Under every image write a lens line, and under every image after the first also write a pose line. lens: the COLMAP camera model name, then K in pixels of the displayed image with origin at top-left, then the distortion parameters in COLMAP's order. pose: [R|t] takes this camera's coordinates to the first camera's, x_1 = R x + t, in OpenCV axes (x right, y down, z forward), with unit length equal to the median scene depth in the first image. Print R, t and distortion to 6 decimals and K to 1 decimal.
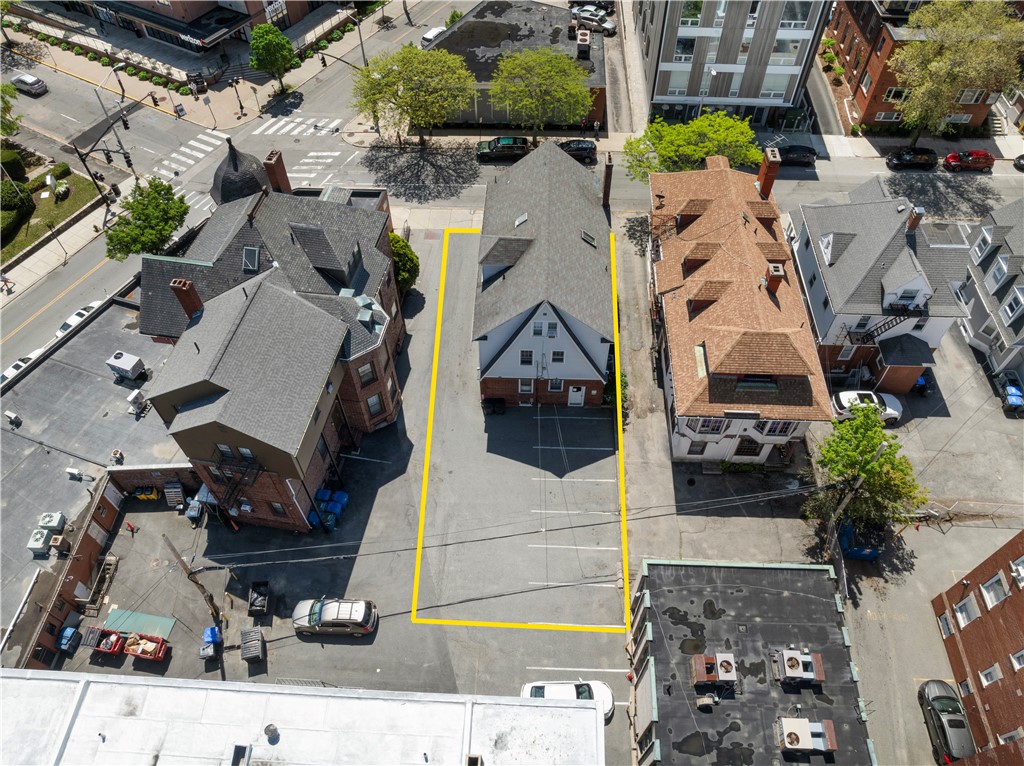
lens RADIAL K [[715.6, 0, 514.0], [0, 715.6, 382.8], [0, 0, 1]] dist [-0.034842, 0.004669]
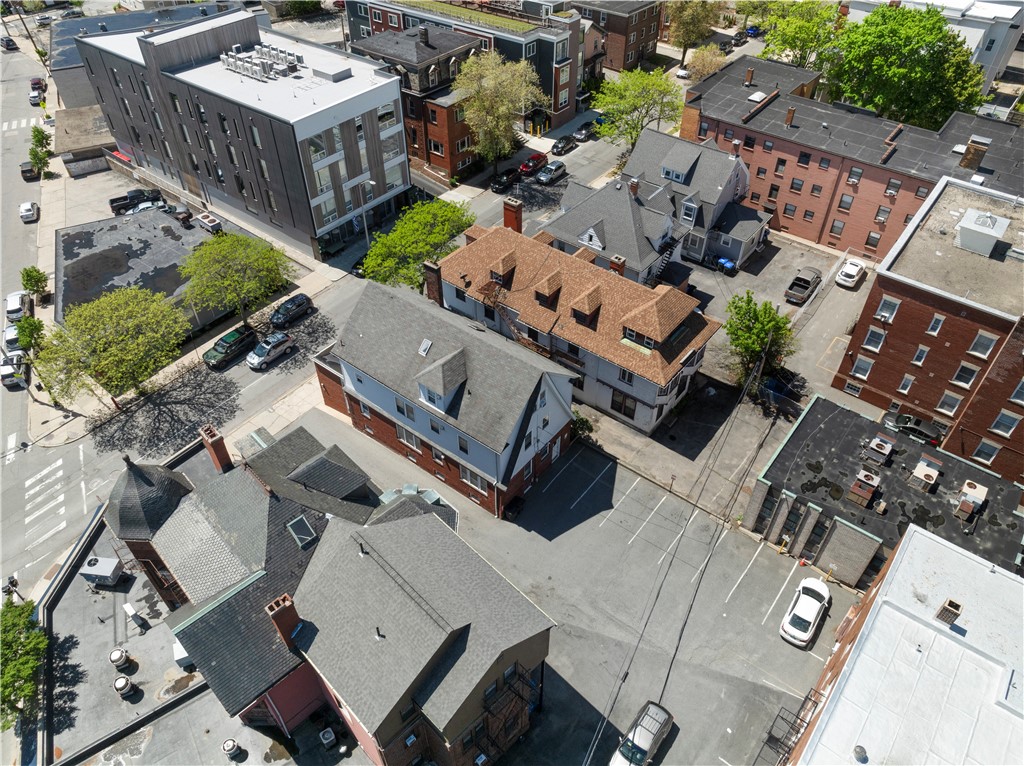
lens RADIAL K [[715.6, 0, 514.2], [0, 715.6, 381.0], [0, 0, 1]] dist [-0.034842, 0.004669]
pose [[0.588731, -0.550425, 0.591969, -0.371113], [0.641994, 0.763385, 0.071329, -0.124507], [-0.491162, 0.338047, 0.802798, 0.092979]]
